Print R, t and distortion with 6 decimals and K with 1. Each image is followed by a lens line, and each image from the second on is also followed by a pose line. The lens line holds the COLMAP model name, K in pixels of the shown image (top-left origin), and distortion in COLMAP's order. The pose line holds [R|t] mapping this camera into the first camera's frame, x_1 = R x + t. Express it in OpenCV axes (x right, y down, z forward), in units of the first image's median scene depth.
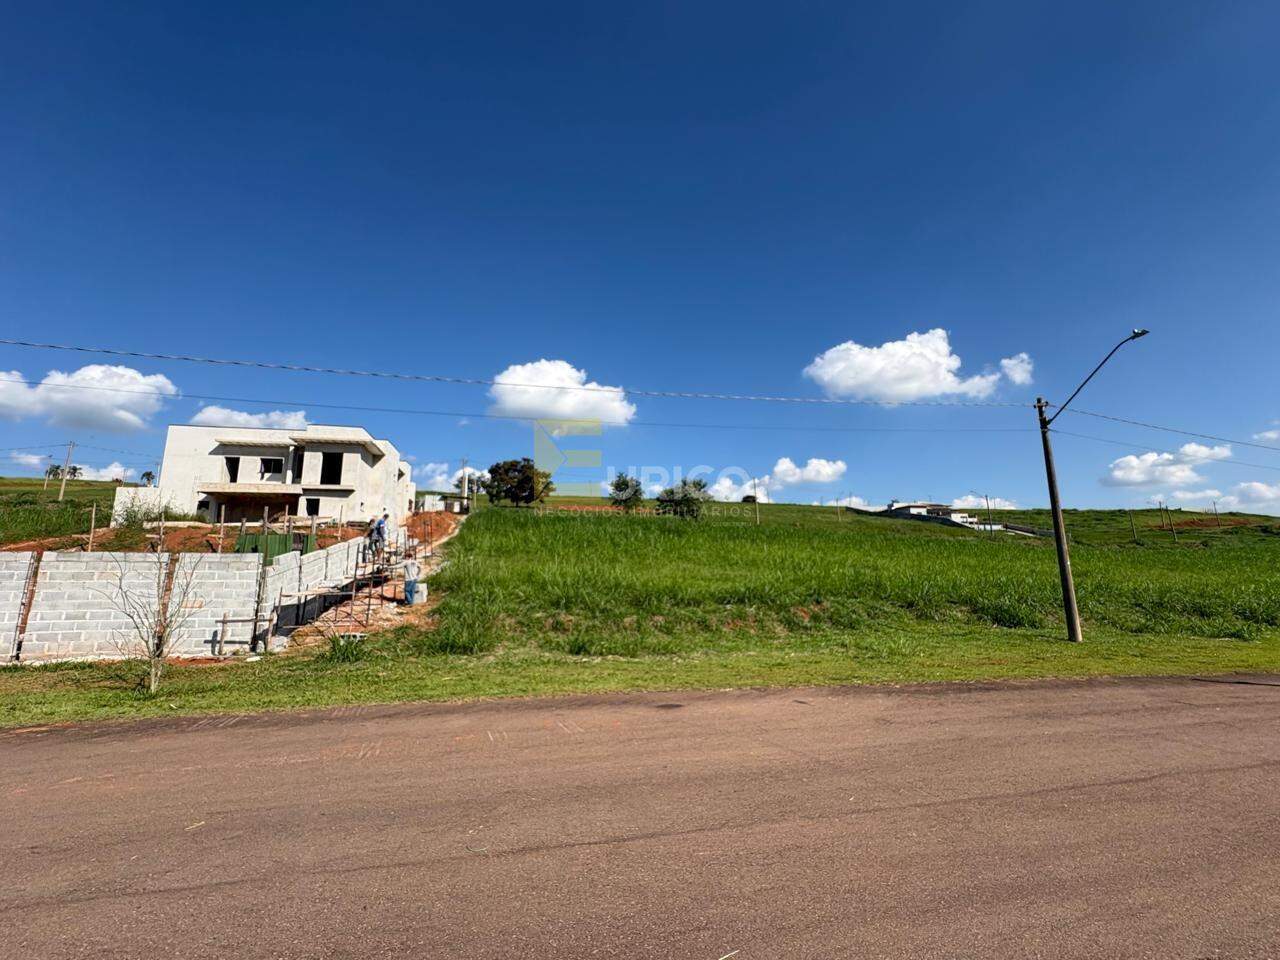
lens RADIAL K [[510.2, 0, 644.8], [0, 510.2, 471.0], [0, 0, 1]] dist [0.001980, -0.000189]
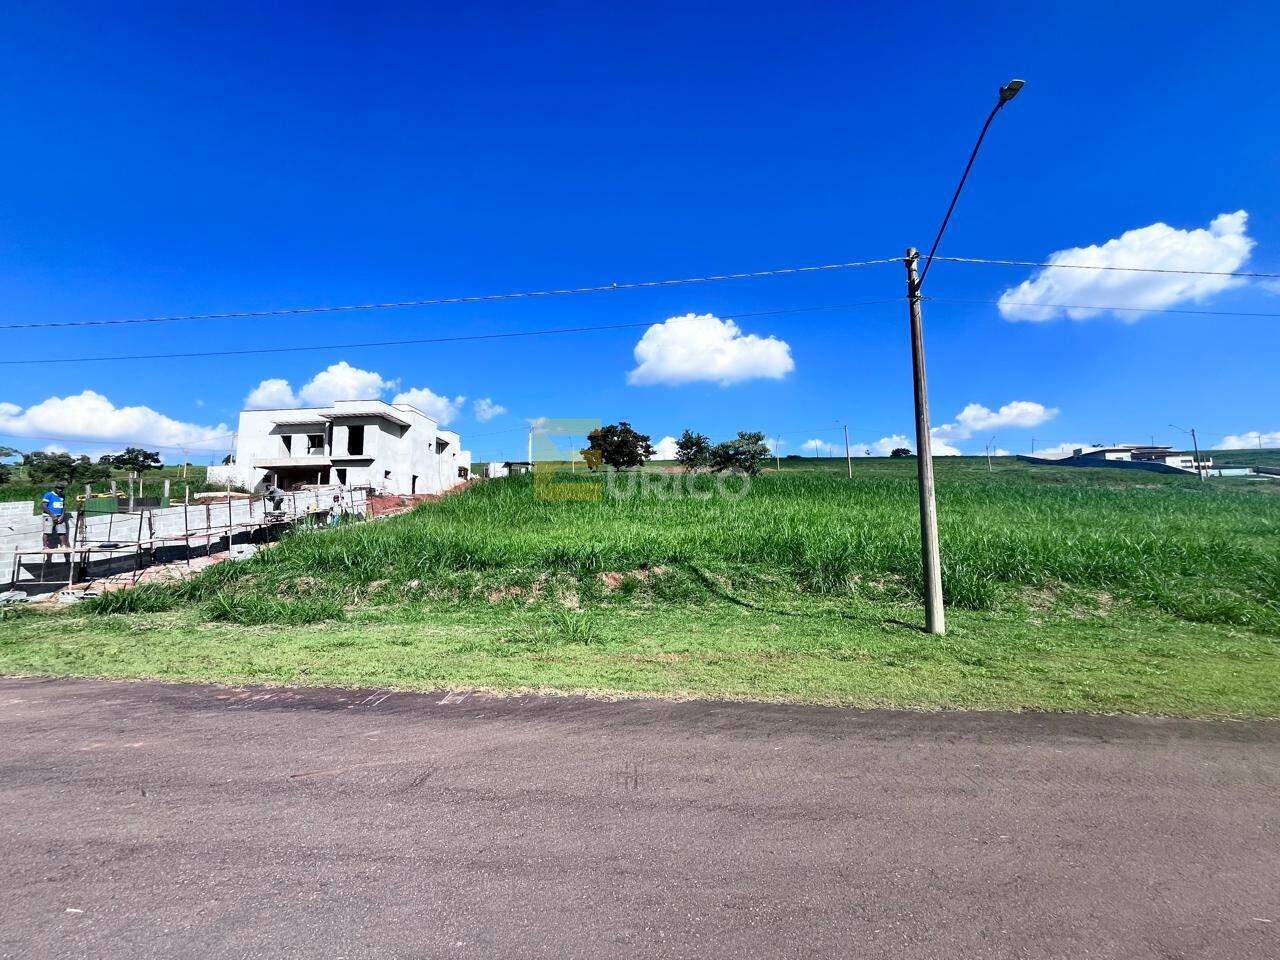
lens RADIAL K [[516.2, 0, 640.0], [0, 516.2, 480.0], [0, 0, 1]] dist [-0.001761, -0.000123]
pose [[0.957495, -0.037132, -0.286051, 0.302457], [0.062318, 0.994889, 0.079450, 0.032281], [0.281639, -0.093899, 0.954915, 0.134151]]
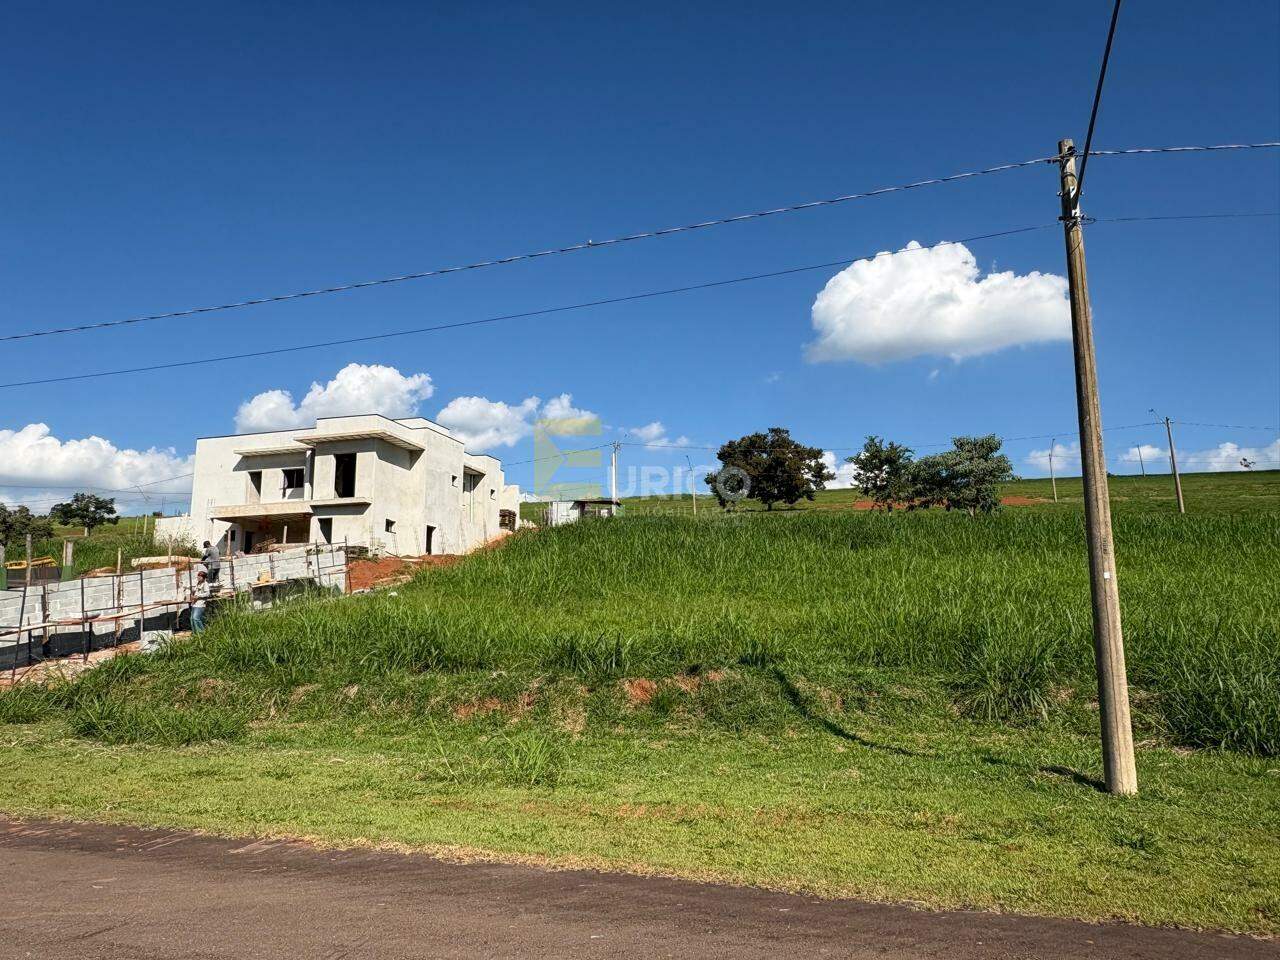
lens RADIAL K [[857.8, 0, 648.2], [0, 857.8, 476.3], [0, 0, 1]] dist [-0.002640, 0.006871]
pose [[0.879136, -0.083096, -0.469270, 0.376659], [0.098051, 0.995153, 0.007474, 0.032542], [0.466375, -0.052583, 0.883023, 0.139285]]
